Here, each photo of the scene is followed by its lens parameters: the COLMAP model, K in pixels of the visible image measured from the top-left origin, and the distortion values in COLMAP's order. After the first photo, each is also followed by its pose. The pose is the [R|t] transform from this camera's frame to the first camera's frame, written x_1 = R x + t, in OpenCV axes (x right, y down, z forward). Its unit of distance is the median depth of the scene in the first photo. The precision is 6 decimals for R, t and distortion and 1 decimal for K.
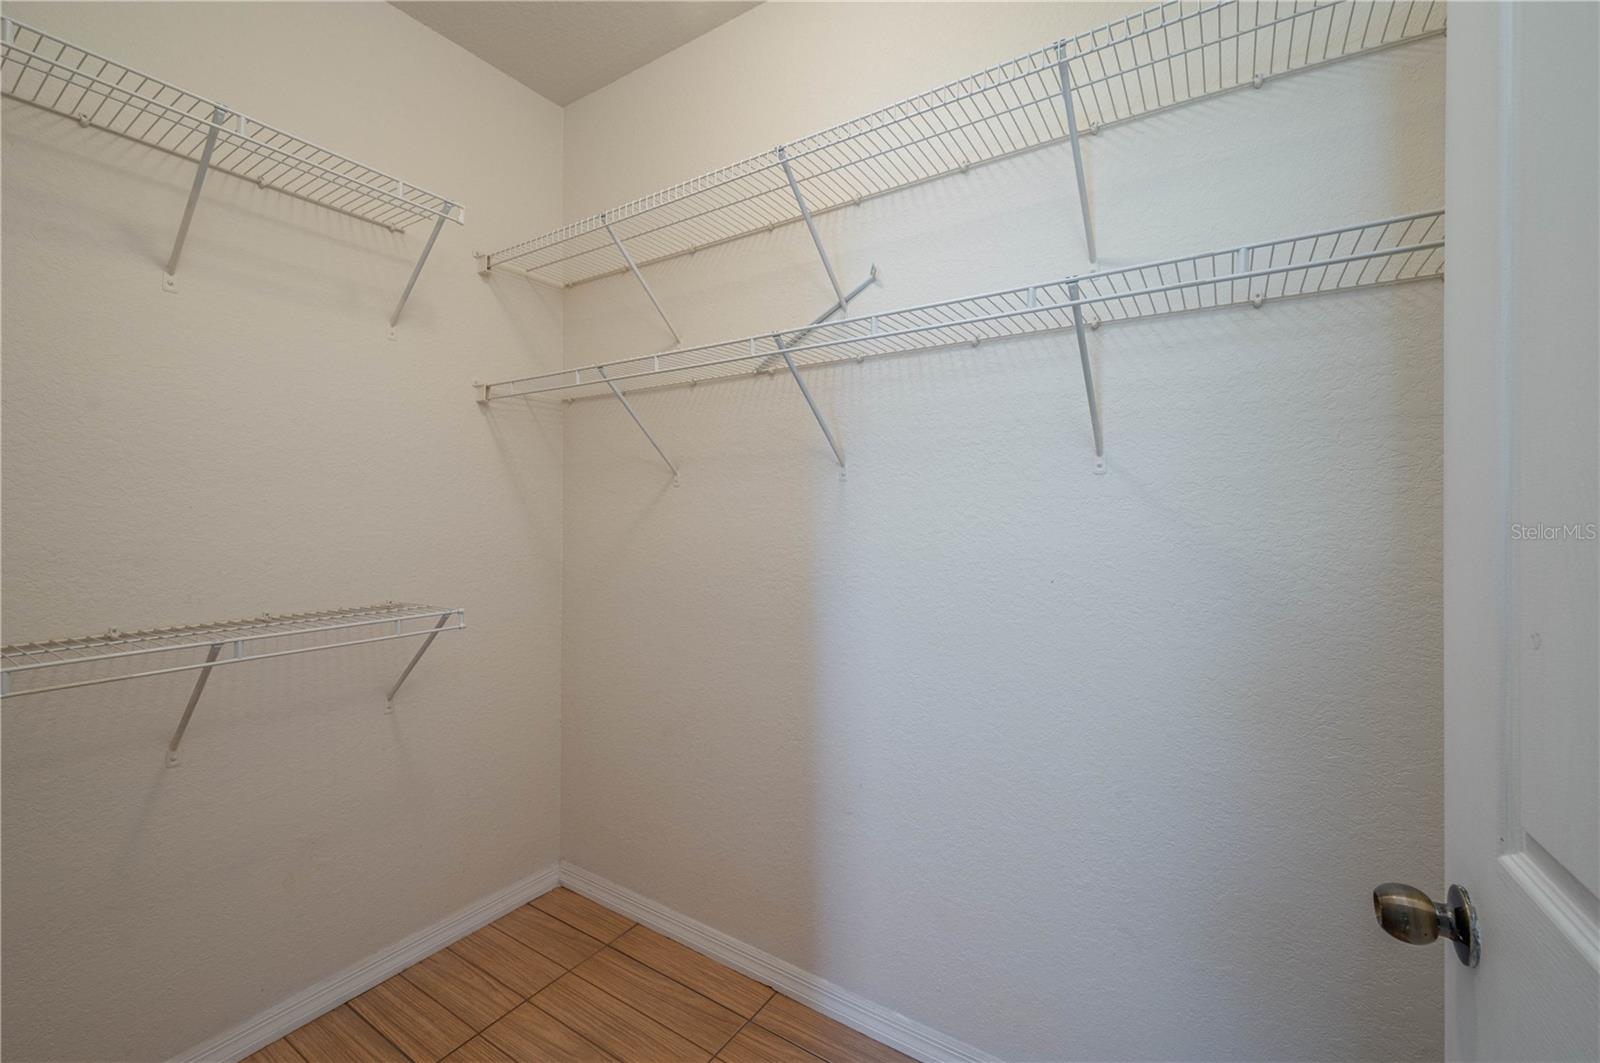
lens RADIAL K [[640.6, 0, 800.0], [0, 640.6, 531.5], [0, 0, 1]] dist [-0.000542, 0.000337]
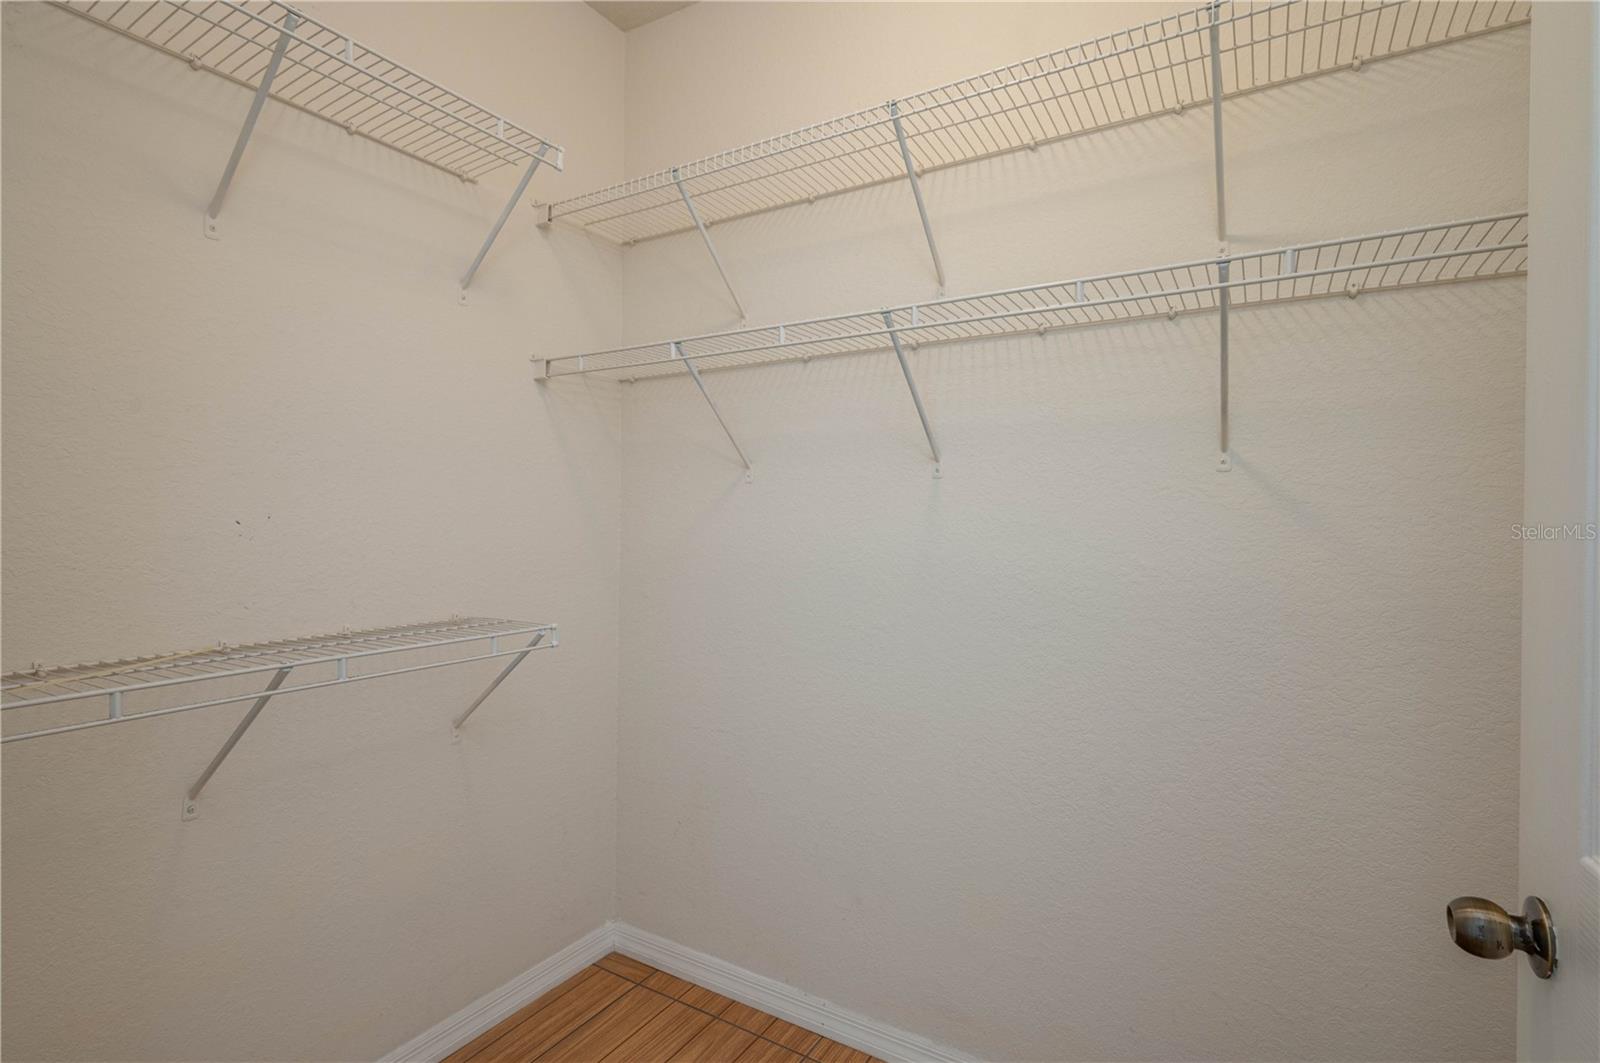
lens RADIAL K [[686.9, 0, 798.9], [0, 686.9, 520.6], [0, 0, 1]] dist [-0.043209, -0.000105]
pose [[0.998593, 0.002679, 0.052964, -0.182979], [-0.000743, 0.999332, -0.036532, 0.014936], [-0.053026, 0.036442, 0.997928, 0.083485]]
